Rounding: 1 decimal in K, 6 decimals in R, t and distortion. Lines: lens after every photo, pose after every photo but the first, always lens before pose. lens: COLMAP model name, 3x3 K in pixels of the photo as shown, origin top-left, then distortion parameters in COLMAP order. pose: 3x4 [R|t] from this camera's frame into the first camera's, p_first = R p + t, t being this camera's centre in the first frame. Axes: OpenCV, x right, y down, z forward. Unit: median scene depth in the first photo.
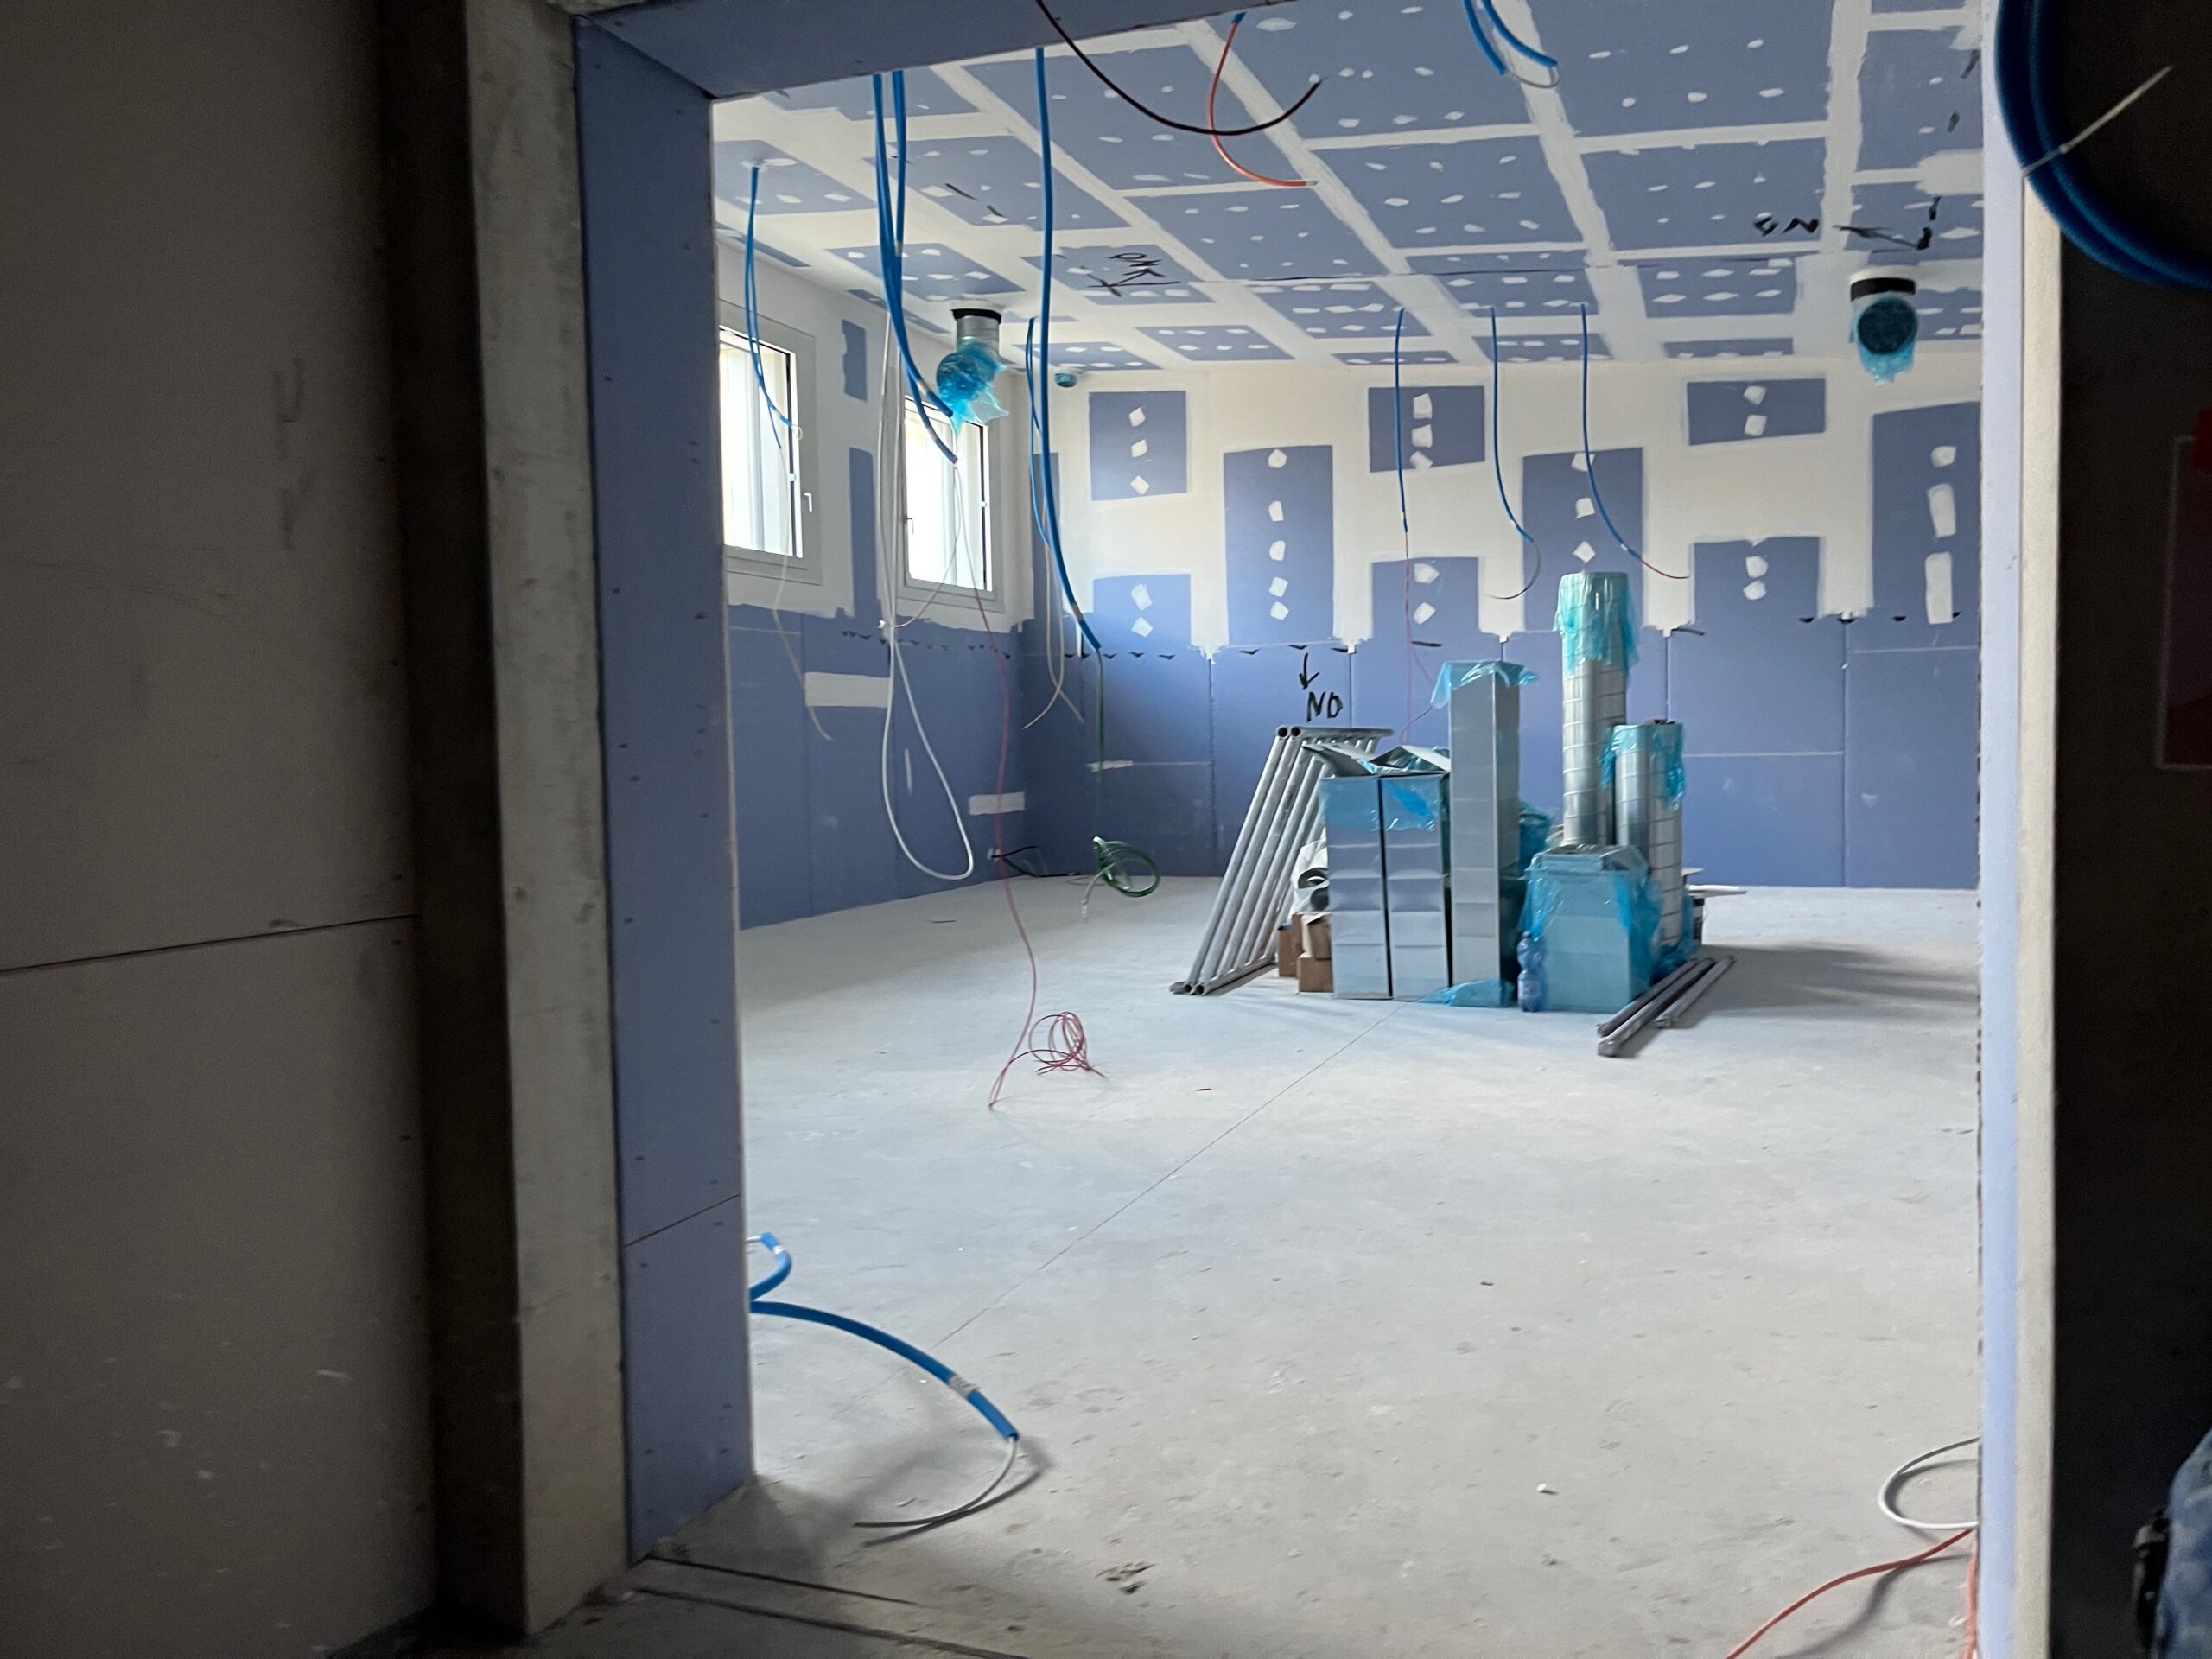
lens RADIAL K [[1681.8, 0, 1102.3], [0, 1681.8, 832.8], [0, 0, 1]] dist [0.055720, -0.079284]
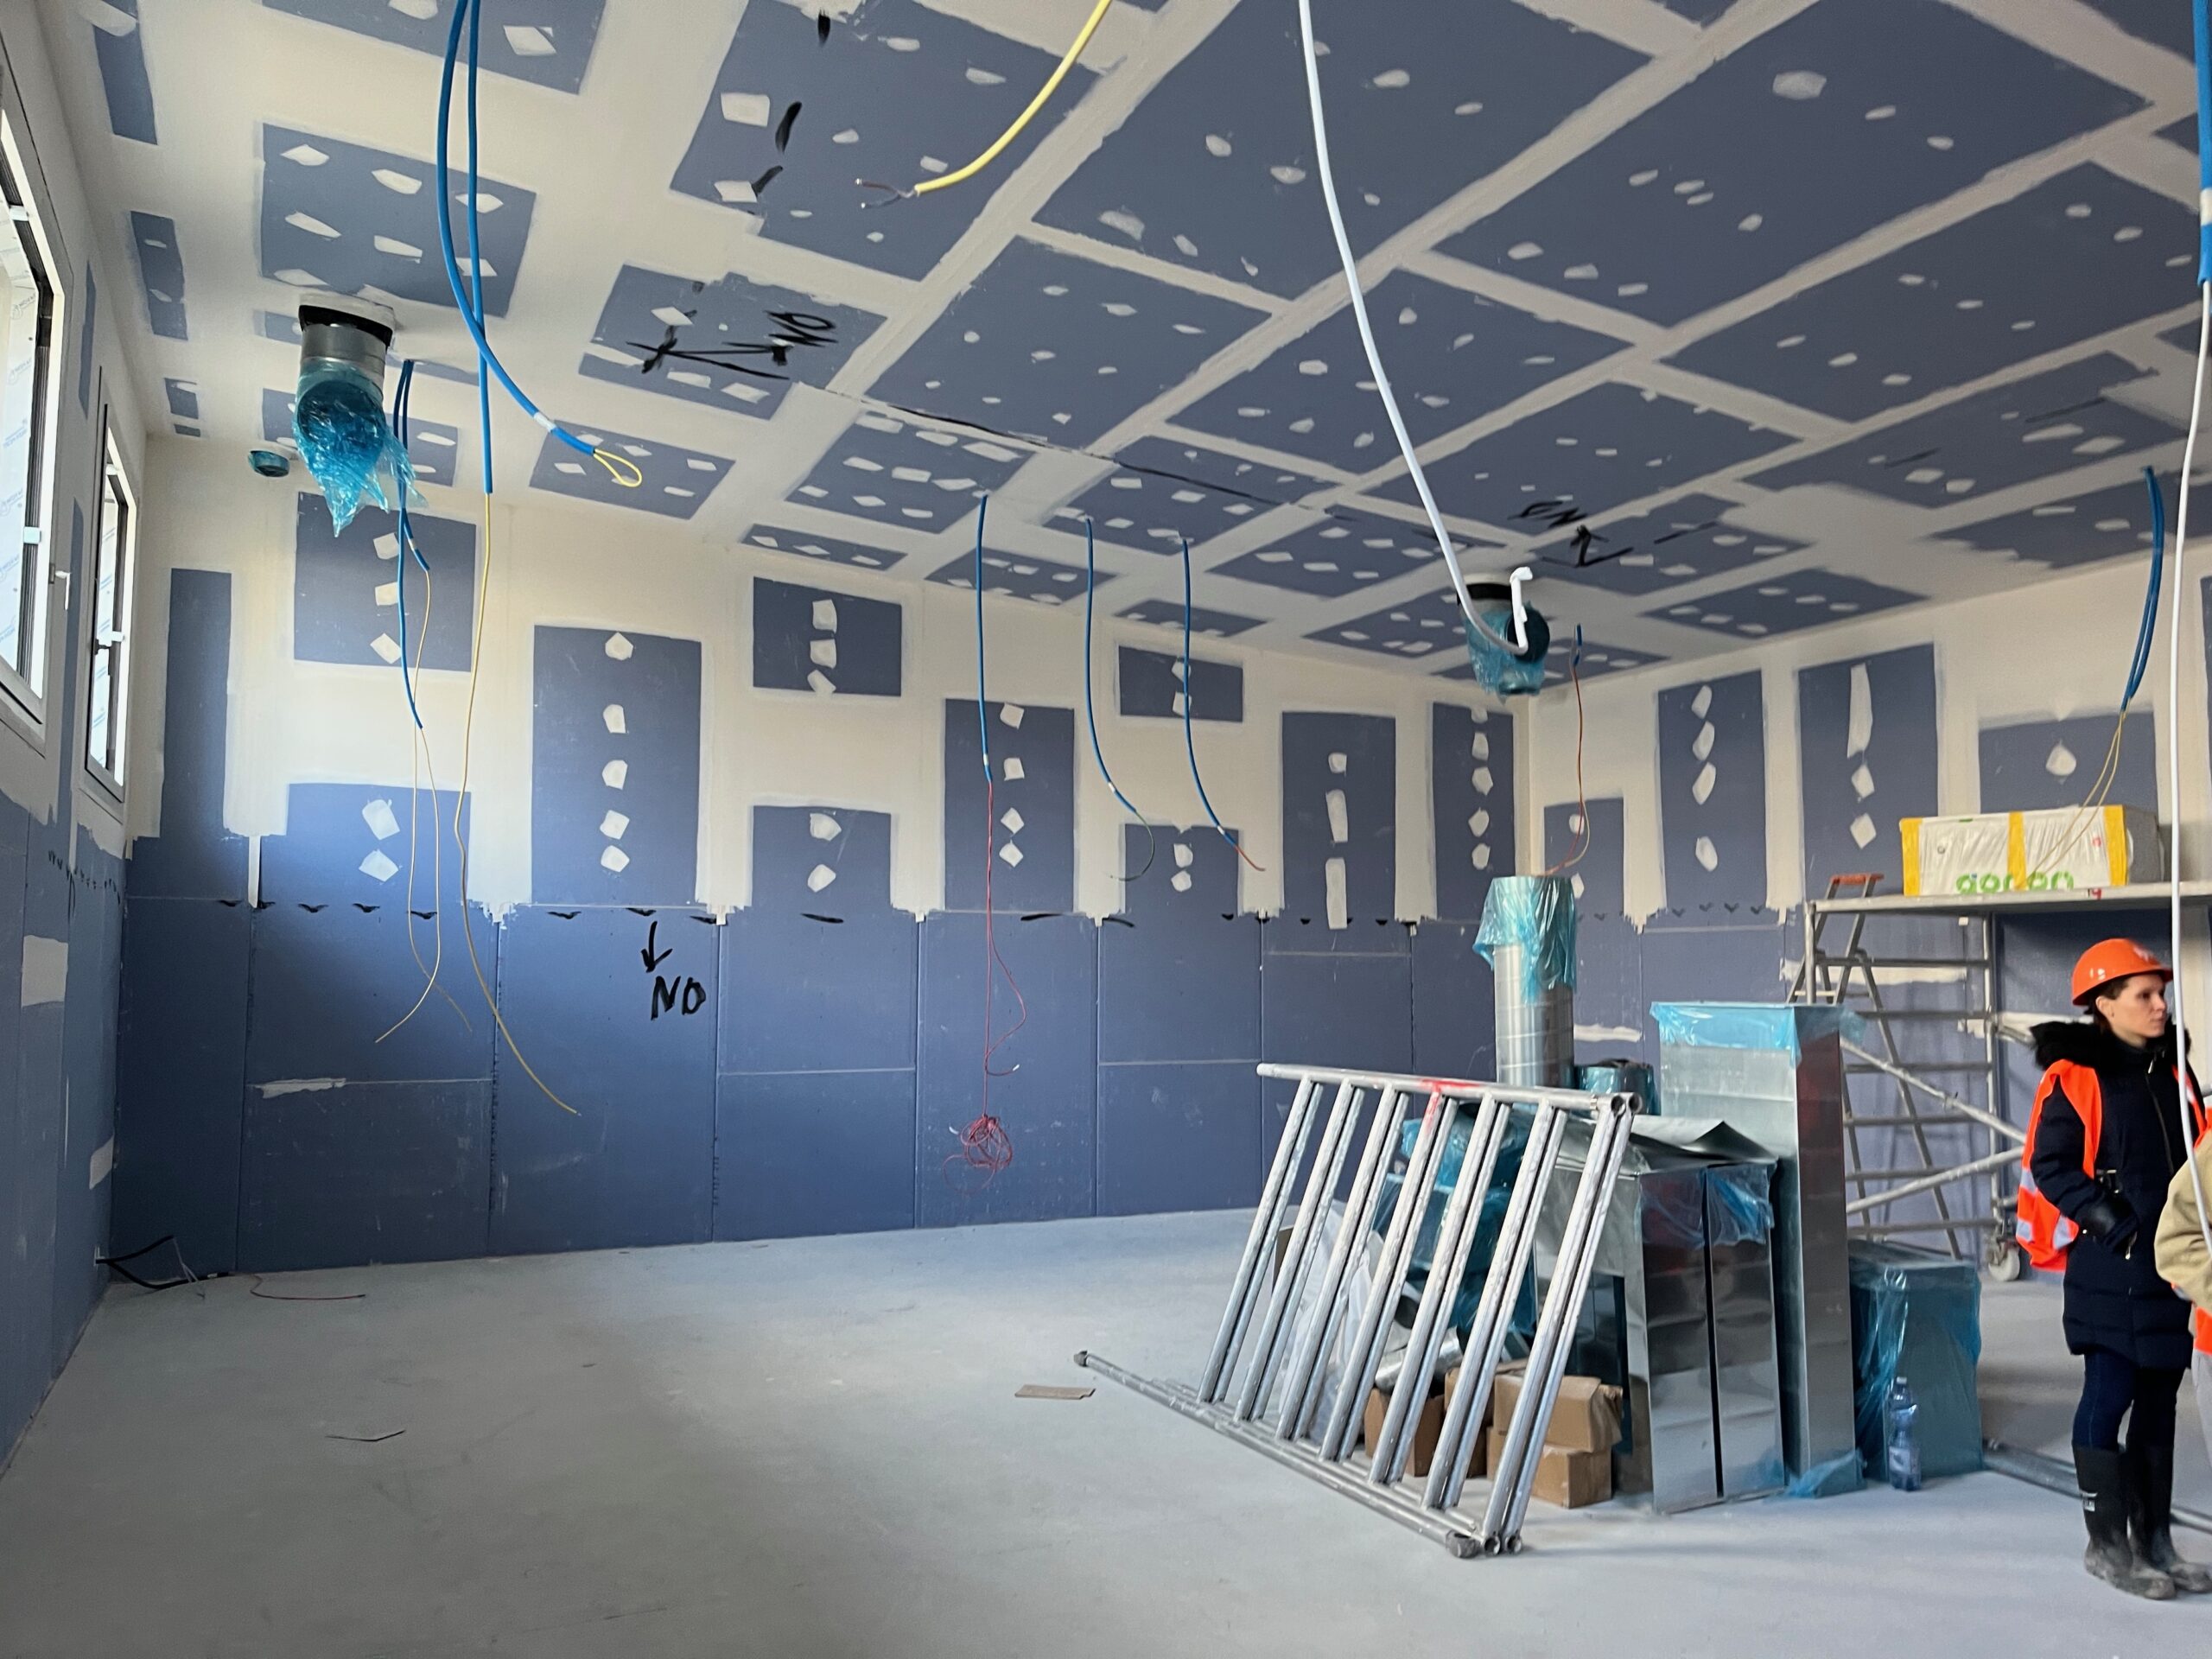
lens RADIAL K [[1681.8, 0, 1102.3], [0, 1681.8, 832.8], [0, 0, 1]] dist [0.055720, -0.079284]
pose [[0.664470, 0.082995, 0.742692, -0.304663], [0.024752, 0.990825, -0.132868, -0.048017], [-0.746905, 0.106670, 0.656319, 0.419403]]
